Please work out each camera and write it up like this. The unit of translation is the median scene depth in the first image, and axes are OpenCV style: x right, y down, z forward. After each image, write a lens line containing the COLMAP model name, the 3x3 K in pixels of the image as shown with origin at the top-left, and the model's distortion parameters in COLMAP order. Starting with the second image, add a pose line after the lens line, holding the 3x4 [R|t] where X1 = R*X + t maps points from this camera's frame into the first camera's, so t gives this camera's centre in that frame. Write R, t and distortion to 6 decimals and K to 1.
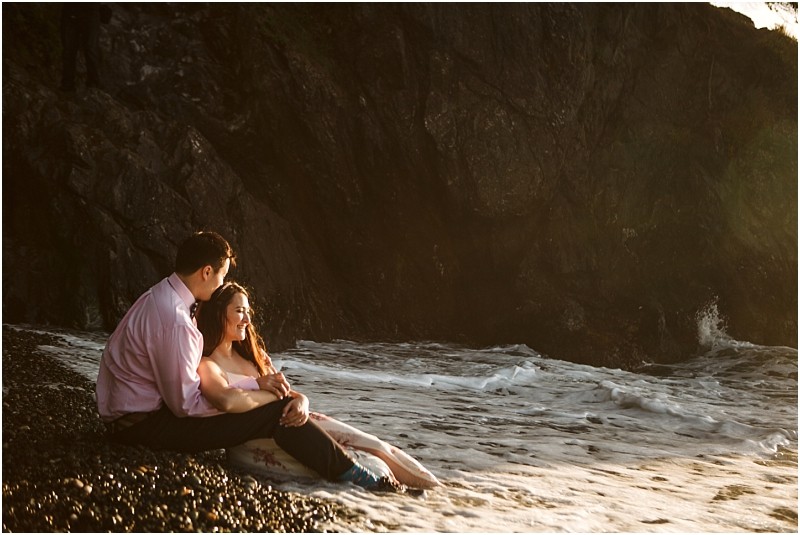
lens RADIAL K [[961.2, 0, 400.0], [0, 961.2, 267.5], [0, 0, 1]] dist [-0.023674, 0.037168]
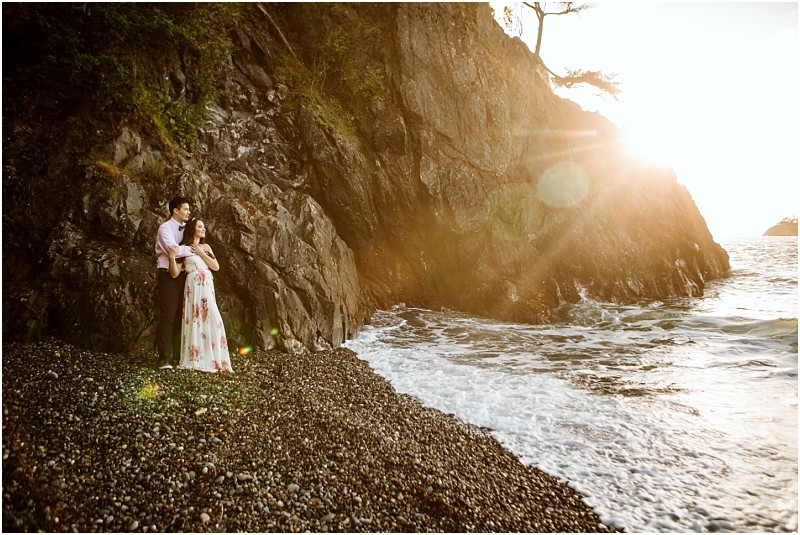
lens RADIAL K [[547.4, 0, 402.9], [0, 547.4, 260.2], [0, 0, 1]] dist [-0.112895, 0.082035]
pose [[0.984165, -0.060270, 0.166693, -0.164114], [0.052811, 0.997410, 0.048826, -0.061678], [-0.169204, -0.039250, 0.984799, 0.126523]]
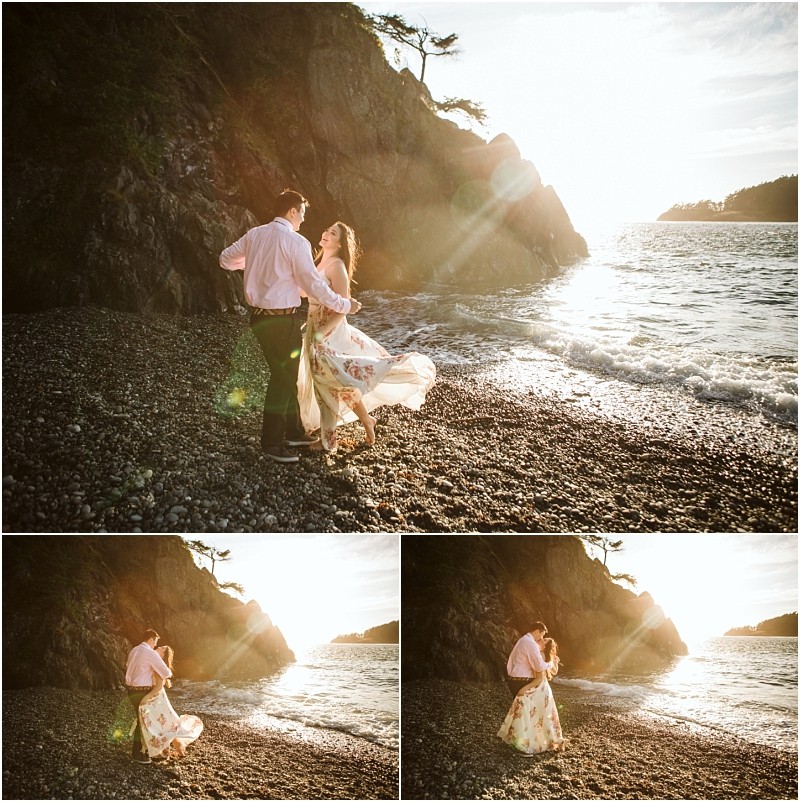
lens RADIAL K [[545.5, 0, 399.8], [0, 545.5, 258.5], [0, 0, 1]] dist [-0.106643, 0.080524]
pose [[0.948982, -0.077093, 0.305763, -0.200296], [0.055438, 0.995340, 0.078896, -0.084148], [-0.310420, -0.057920, 0.948833, -0.171817]]
